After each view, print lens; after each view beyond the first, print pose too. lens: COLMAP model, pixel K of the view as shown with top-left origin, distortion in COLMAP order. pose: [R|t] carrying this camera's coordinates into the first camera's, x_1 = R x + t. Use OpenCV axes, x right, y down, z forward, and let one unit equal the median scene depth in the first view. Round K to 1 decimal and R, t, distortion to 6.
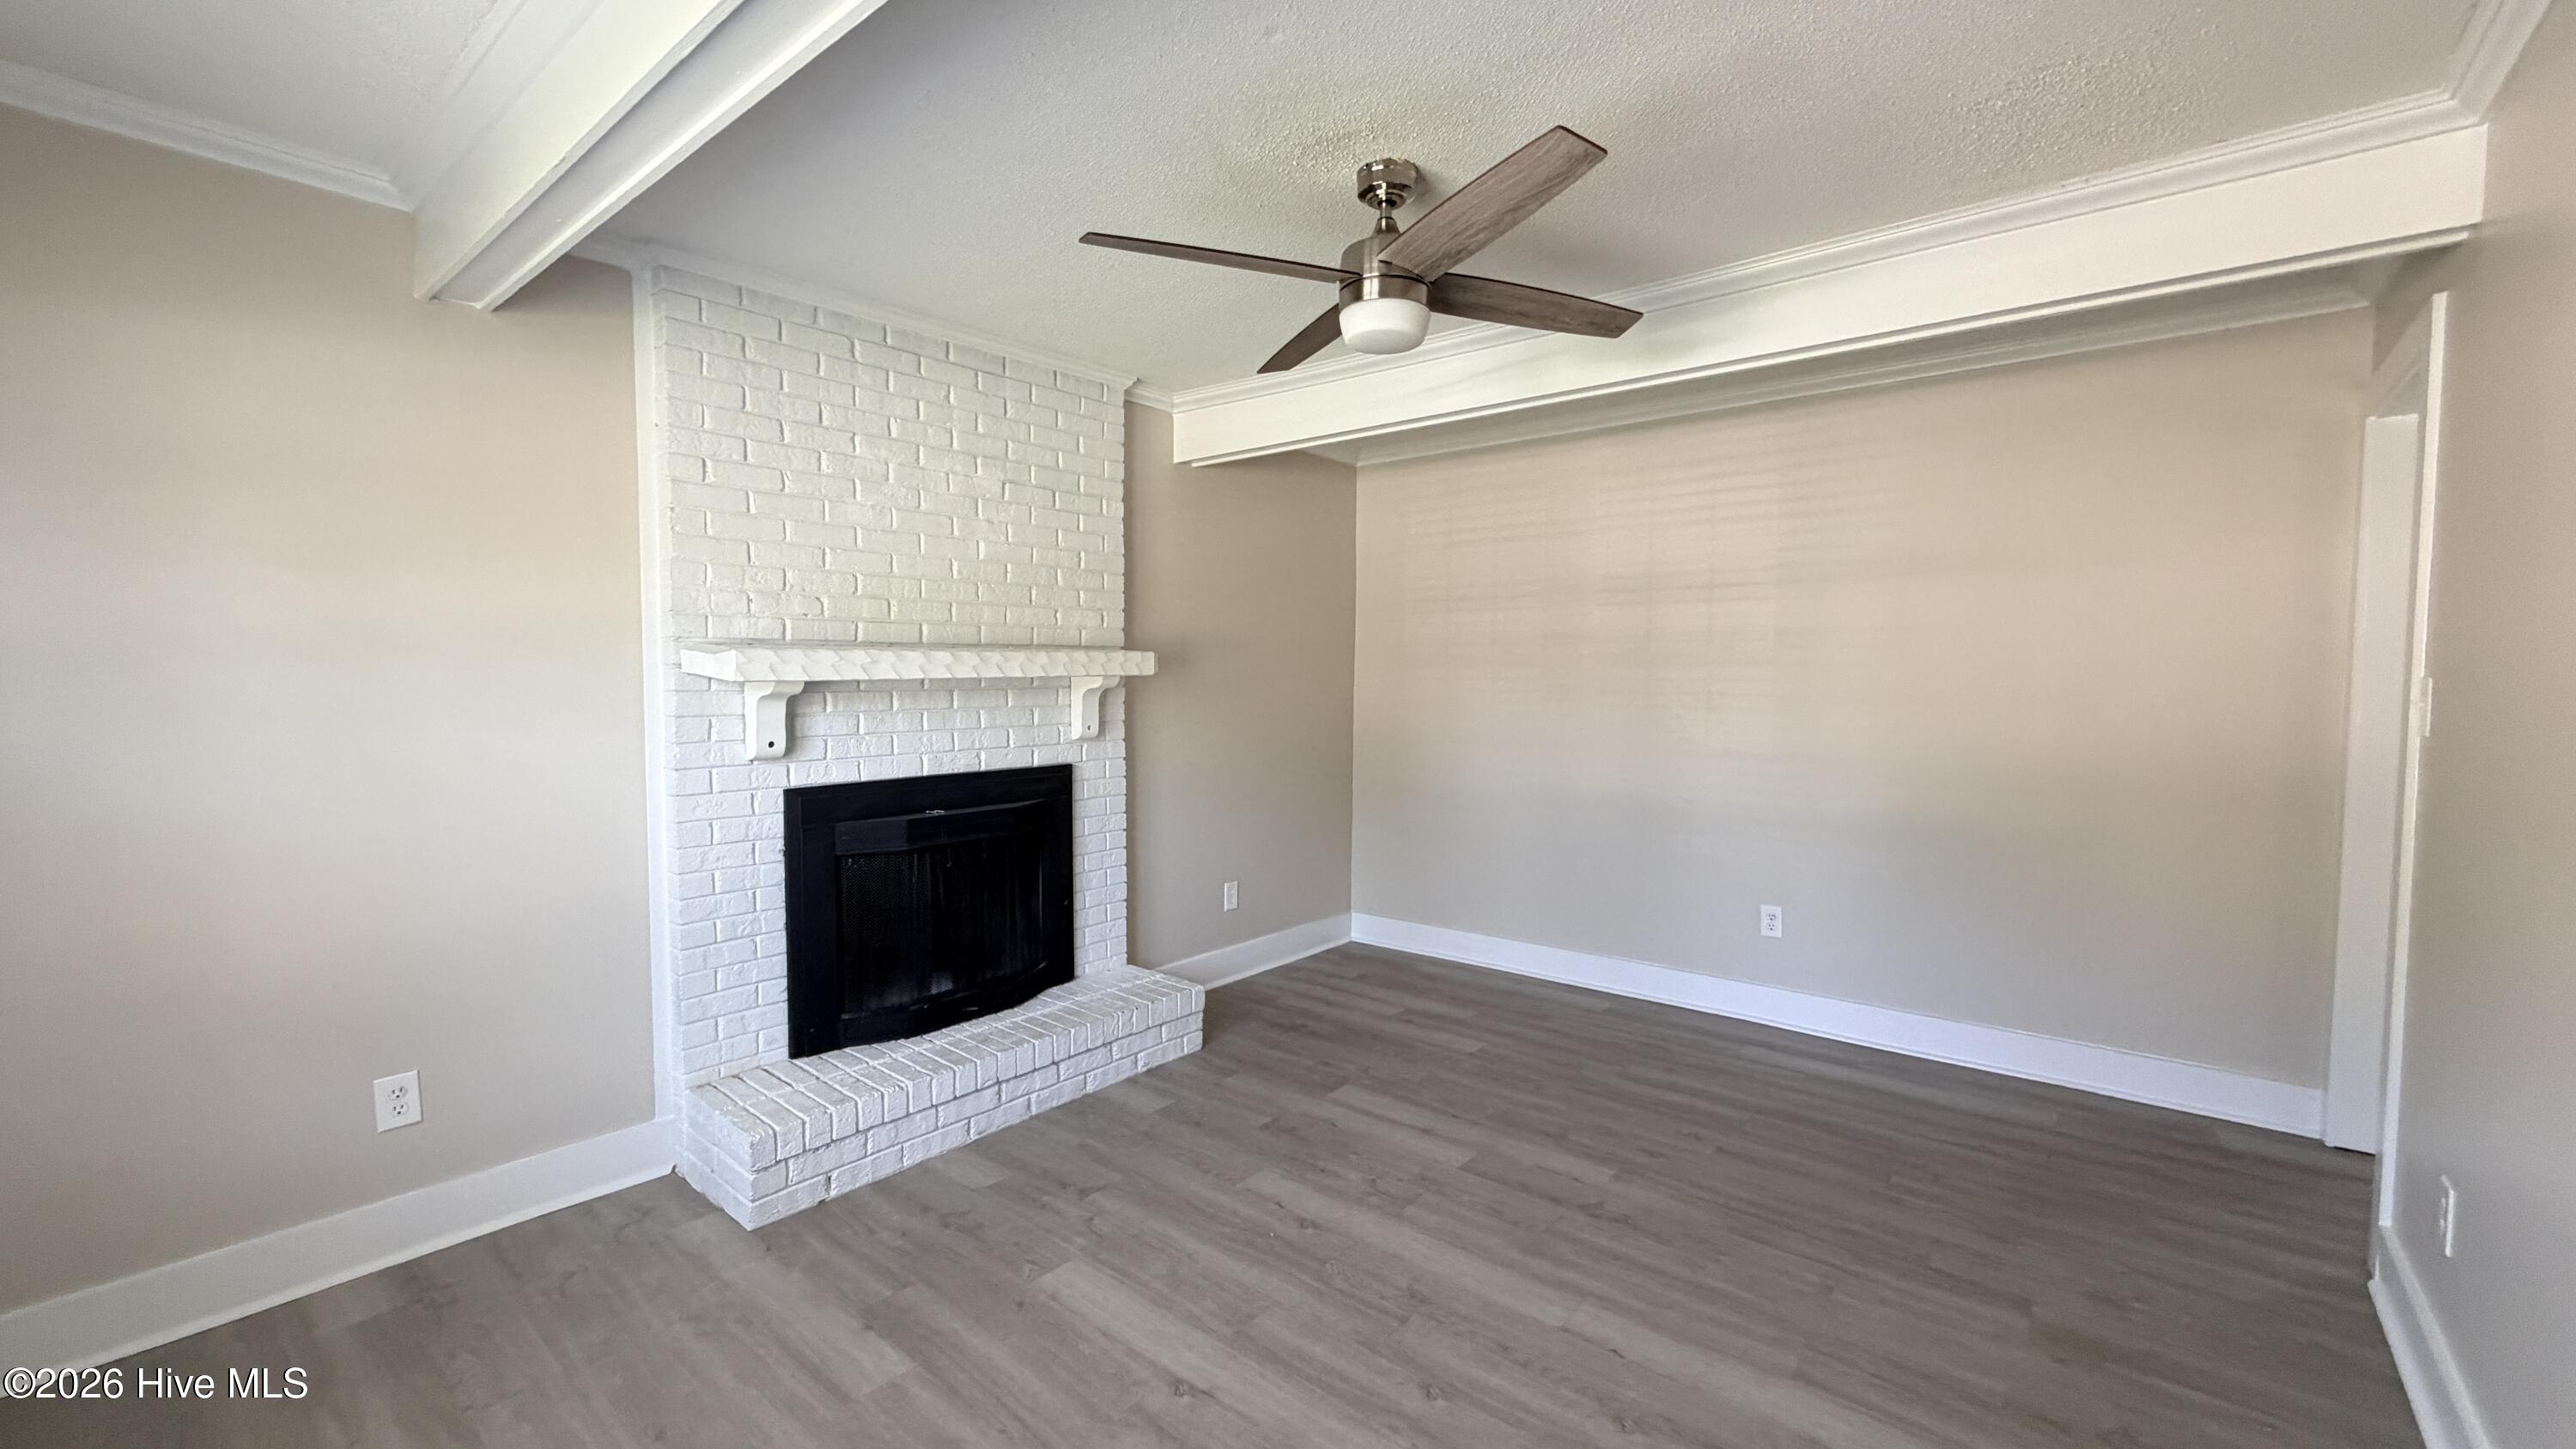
lens RADIAL K [[1023.8, 0, 1281.6], [0, 1023.8, 726.0], [0, 0, 1]] dist [0.000665, -0.000379]
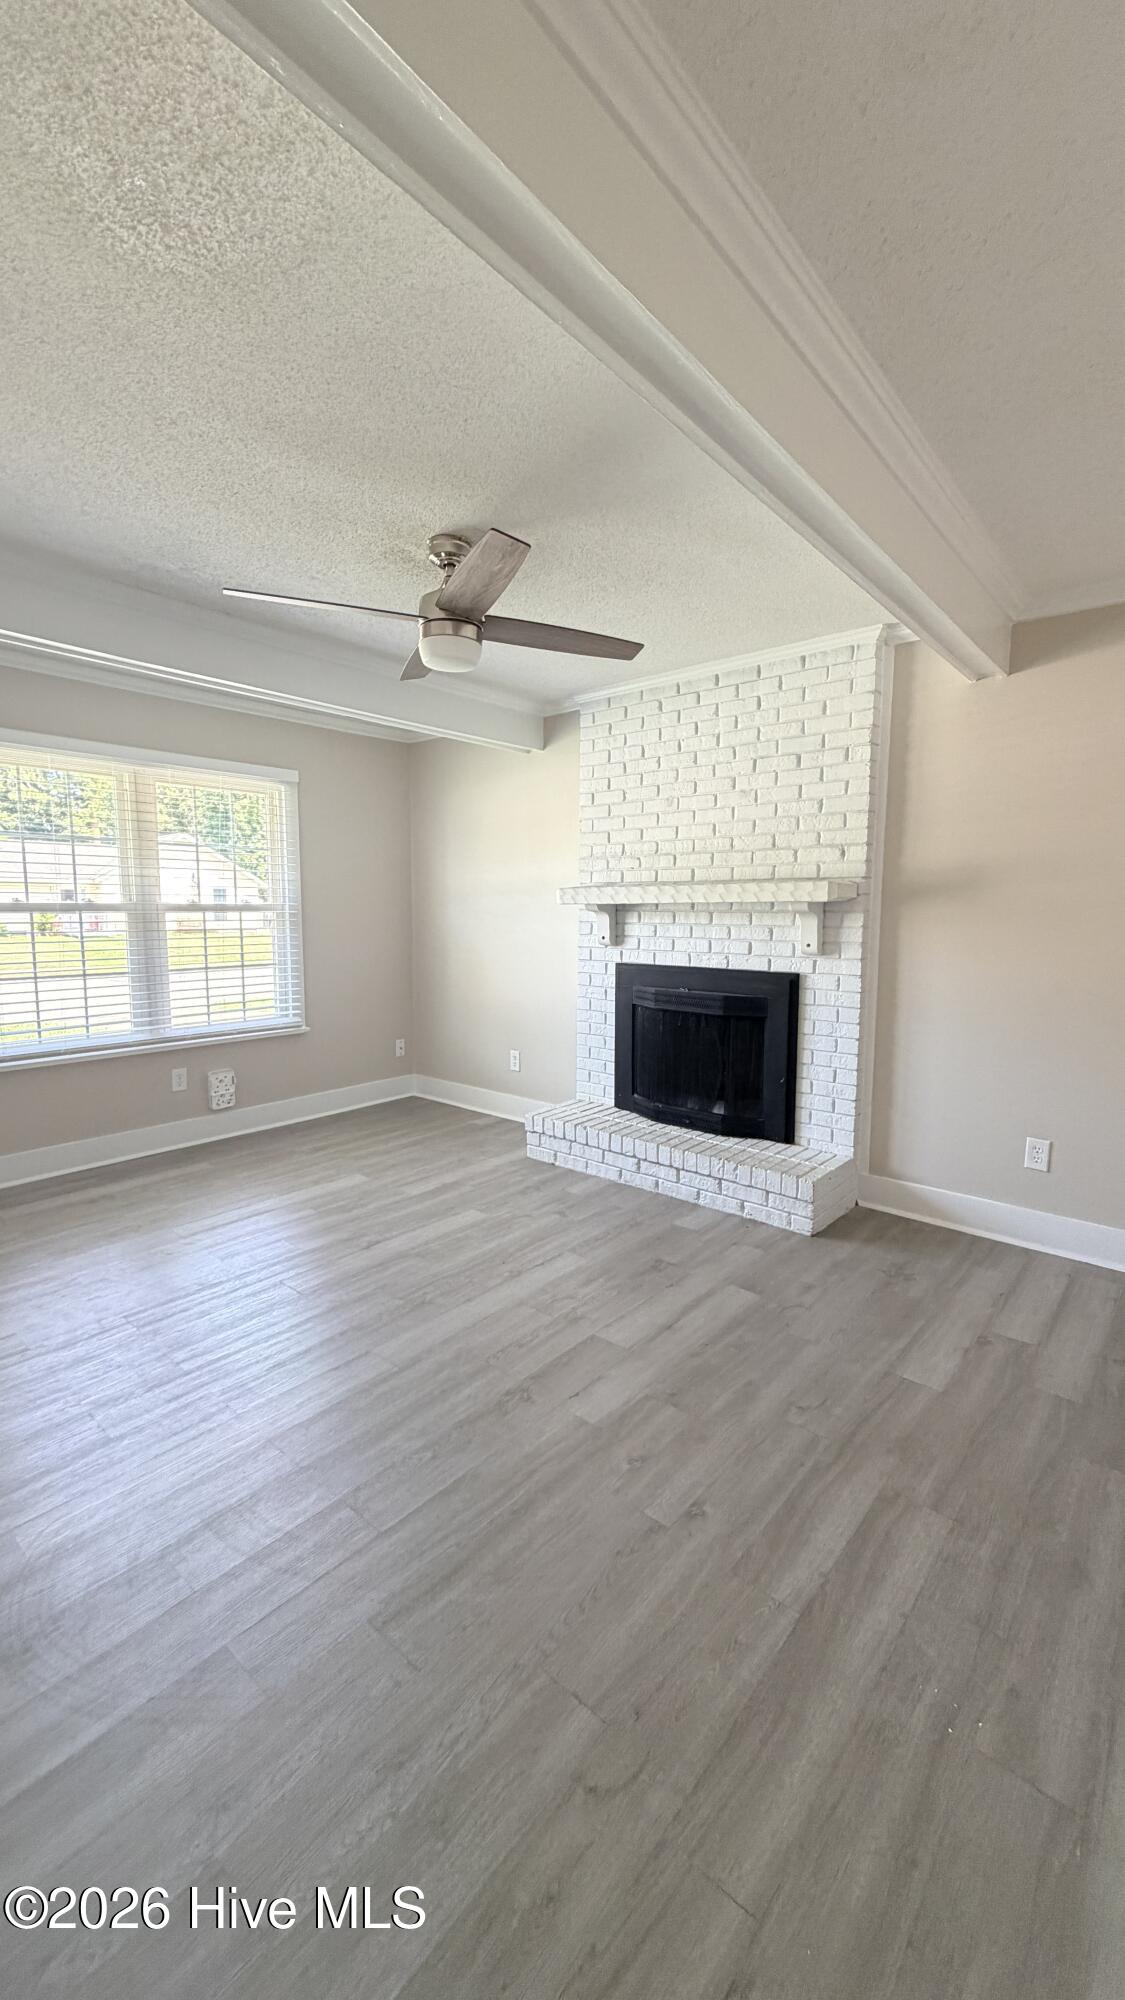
lens RADIAL K [[794.8, 0, 562.2], [0, 794.8, 991.9], [0, 0, 1]] dist [0.000665, -0.000379]
pose [[-0.004310, 0.106186, -0.994337, 0.904685], [-0.060131, 0.992519, 0.106253, -0.031444], [0.998181, 0.060248, 0.002108, 0.846389]]
